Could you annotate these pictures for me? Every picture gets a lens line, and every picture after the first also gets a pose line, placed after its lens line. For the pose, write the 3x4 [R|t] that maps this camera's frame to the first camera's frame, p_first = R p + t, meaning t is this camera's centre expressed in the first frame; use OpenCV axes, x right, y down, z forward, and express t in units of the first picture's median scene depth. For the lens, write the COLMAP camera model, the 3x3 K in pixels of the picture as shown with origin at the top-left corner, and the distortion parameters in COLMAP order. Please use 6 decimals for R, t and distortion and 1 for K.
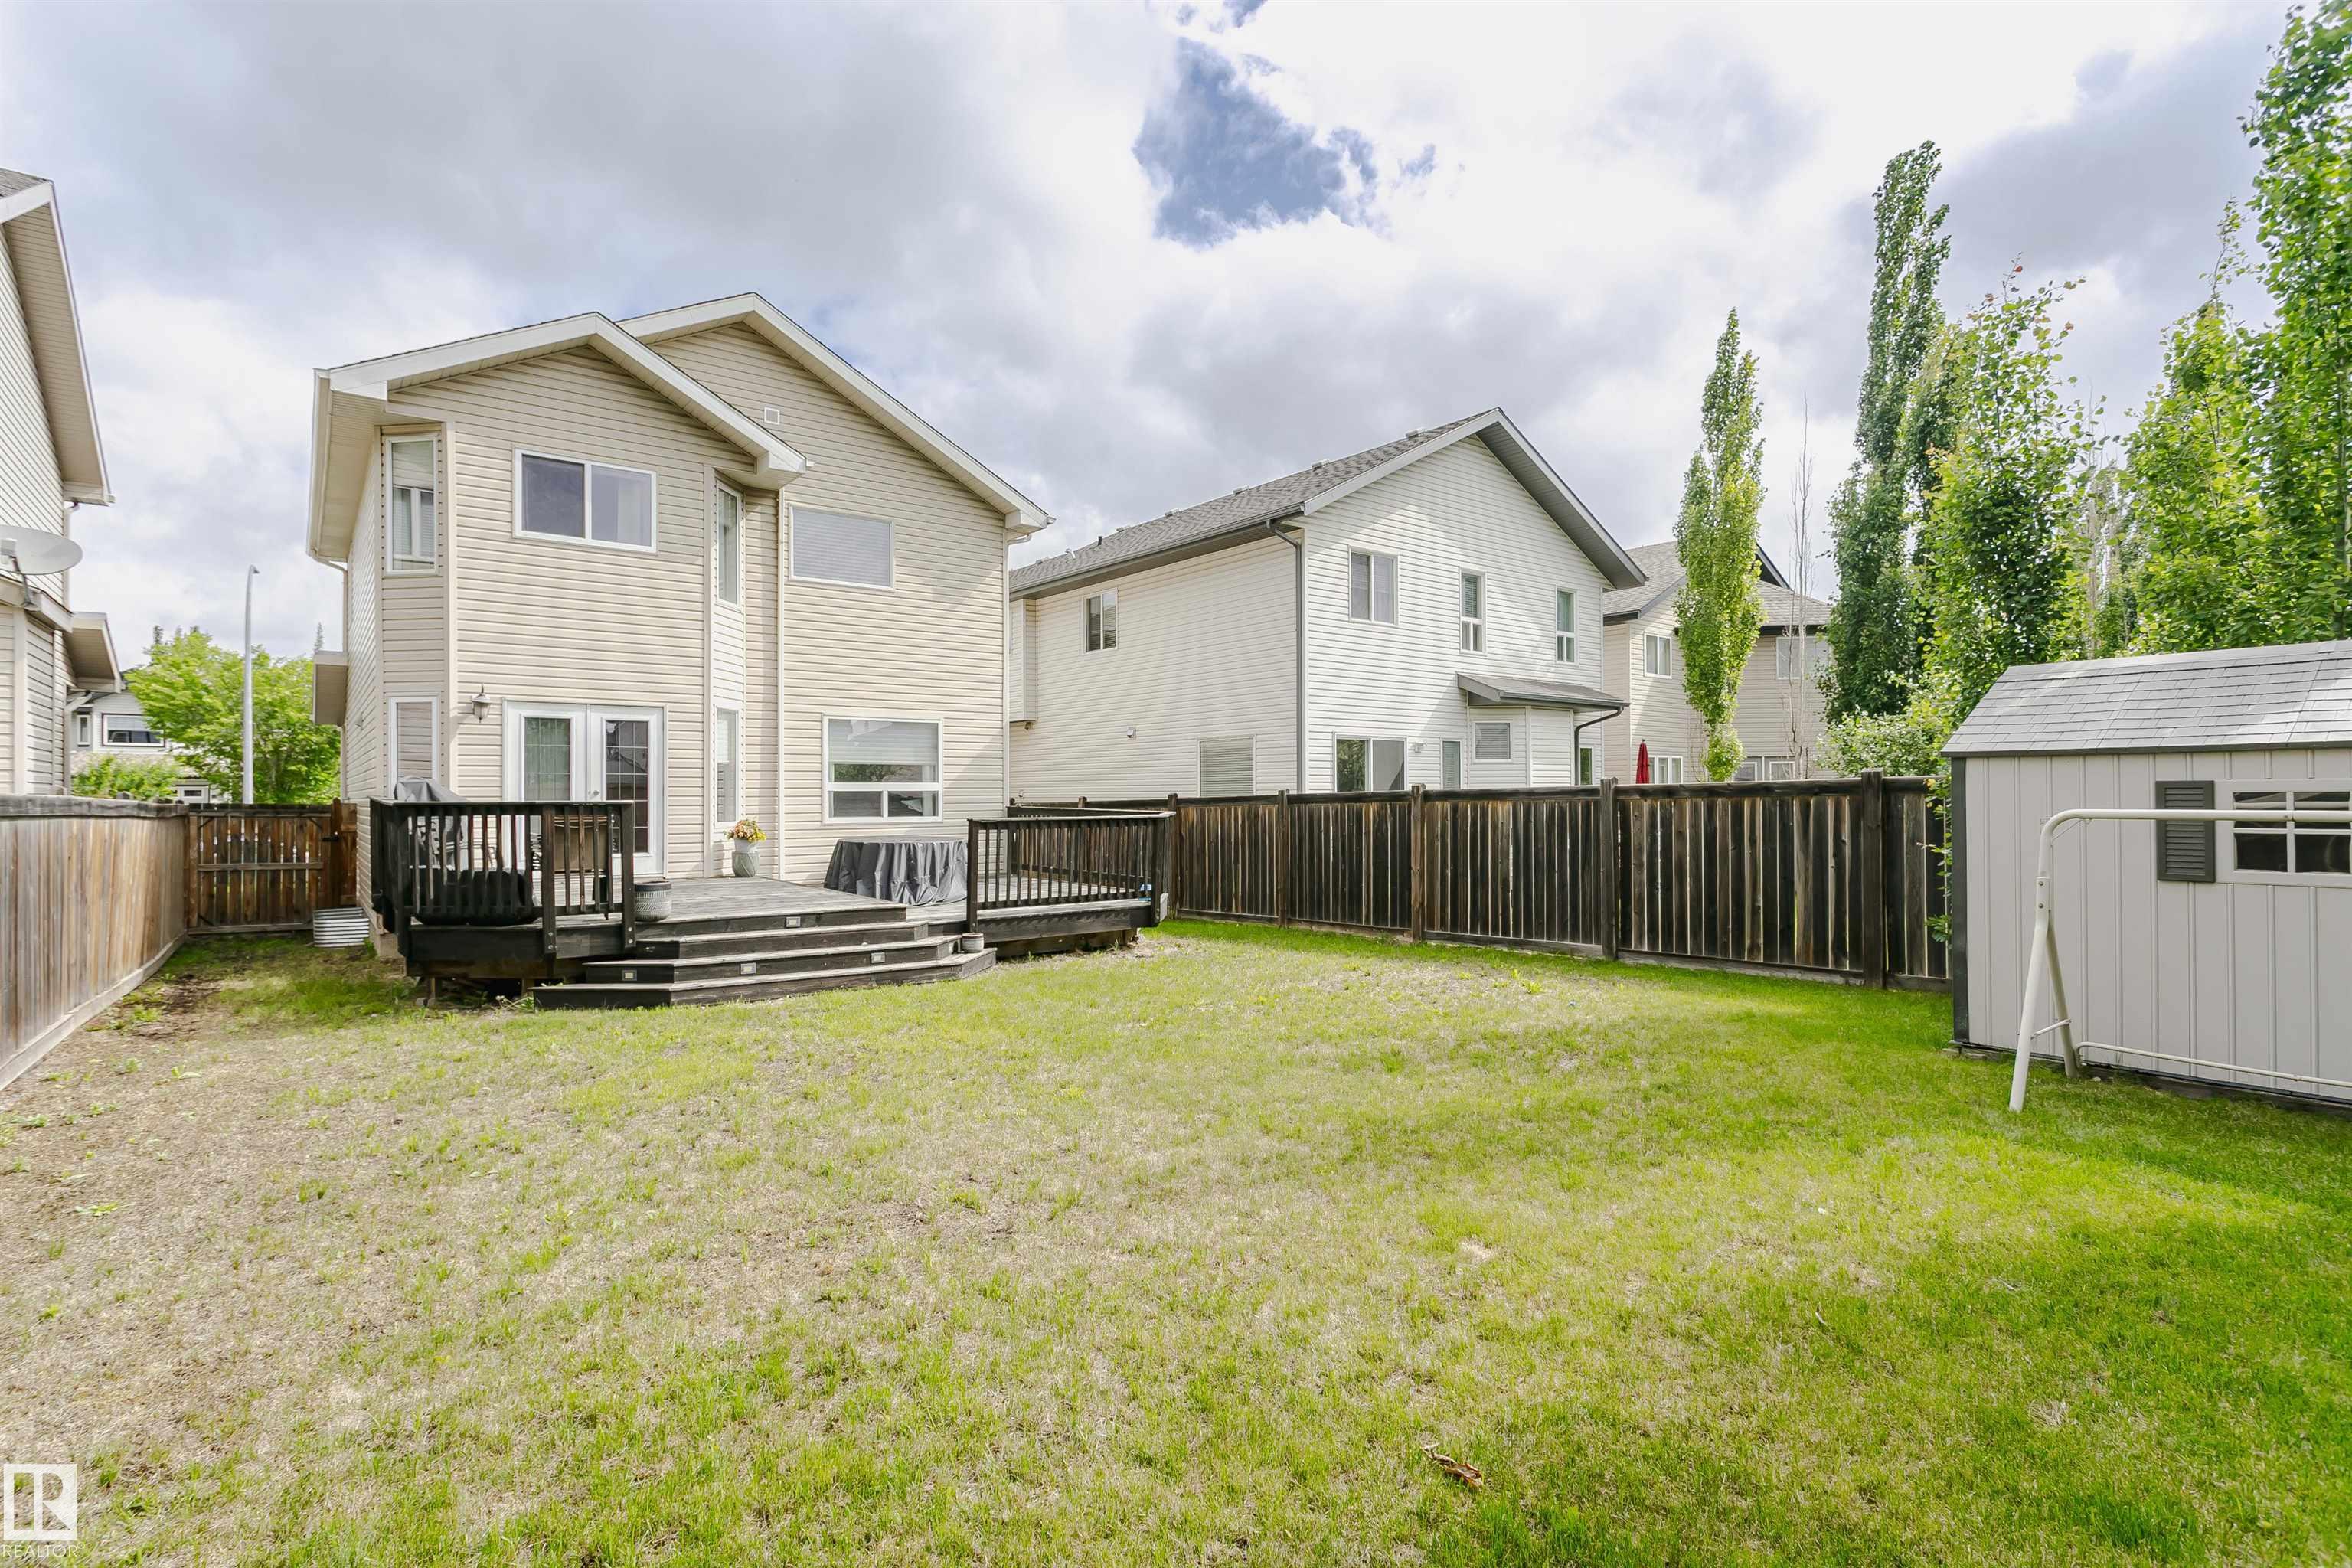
lens RADIAL K [[1146.4, 0, 1171.1], [0, 1146.4, 764.6], [0, 0, 1]] dist [0.000365, 0.000677]
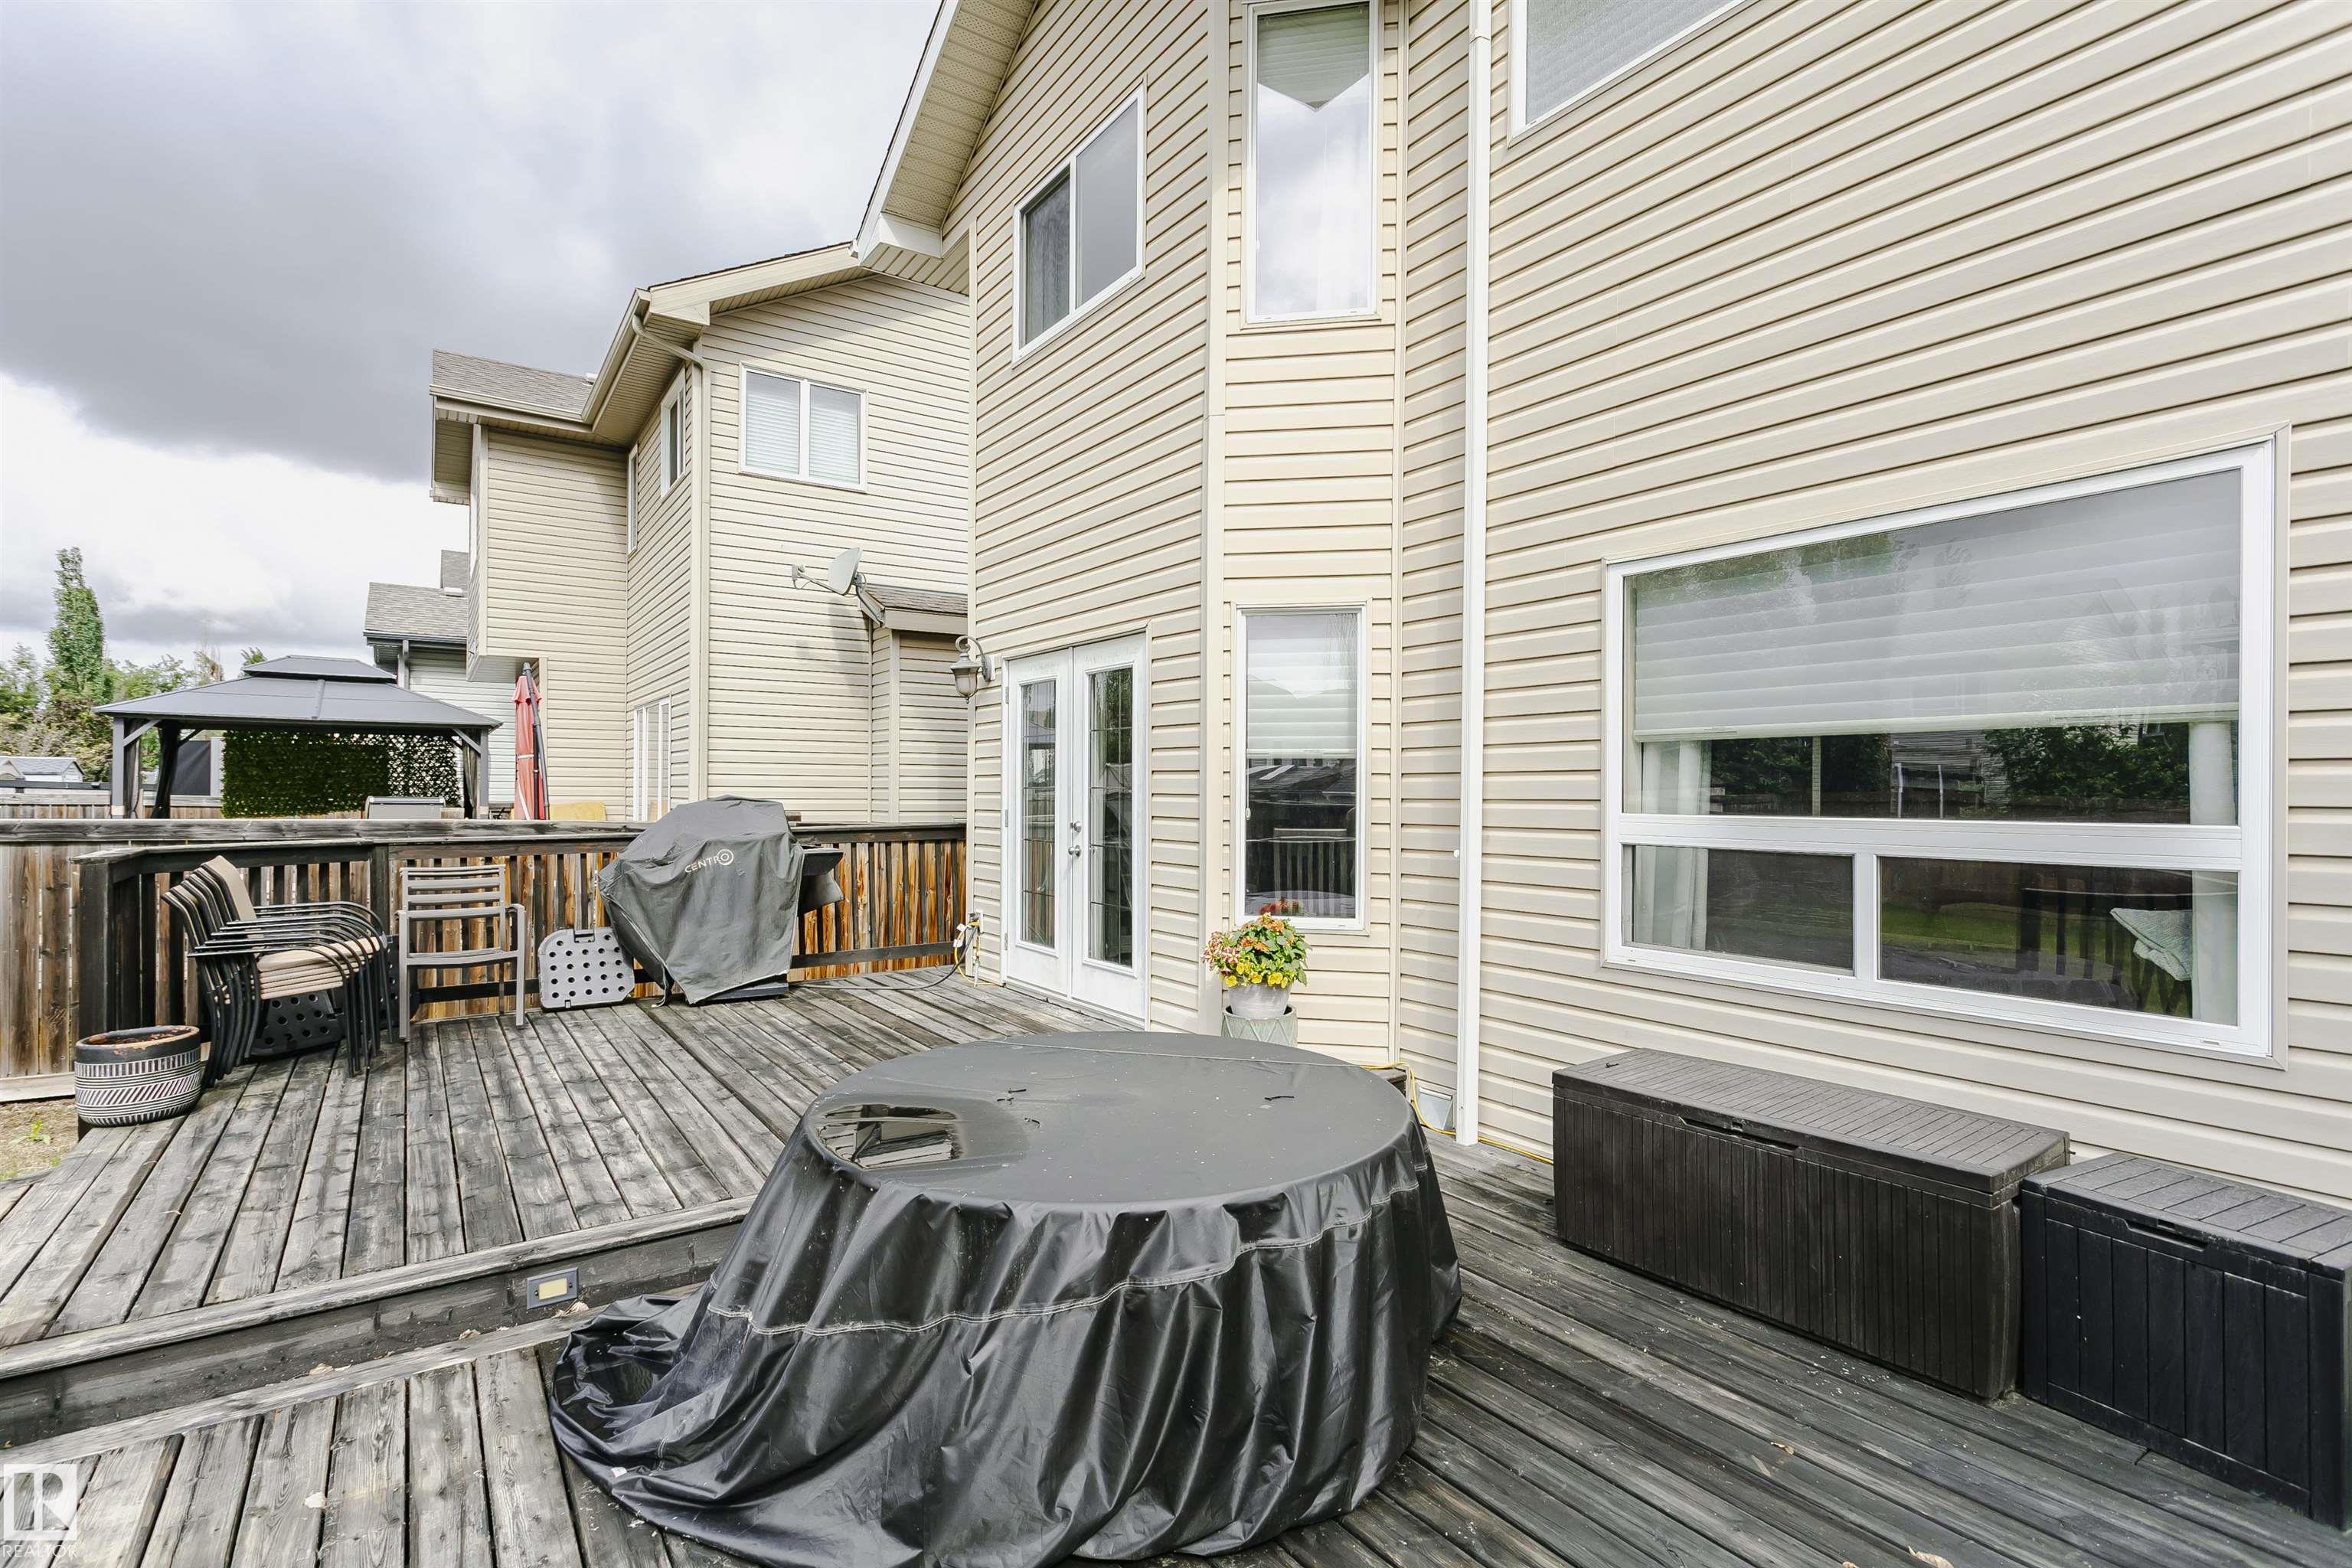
lens RADIAL K [[1146.4, 0, 1171.1], [0, 1146.4, 764.6], [0, 0, 1]] dist [0.000365, 0.000677]
pose [[-0.052165, -0.025782, -0.998306, -0.028209], [0.016820, 0.999502, -0.026692, 0.010836], [0.998497, -0.018184, -0.051705, 1.062708]]
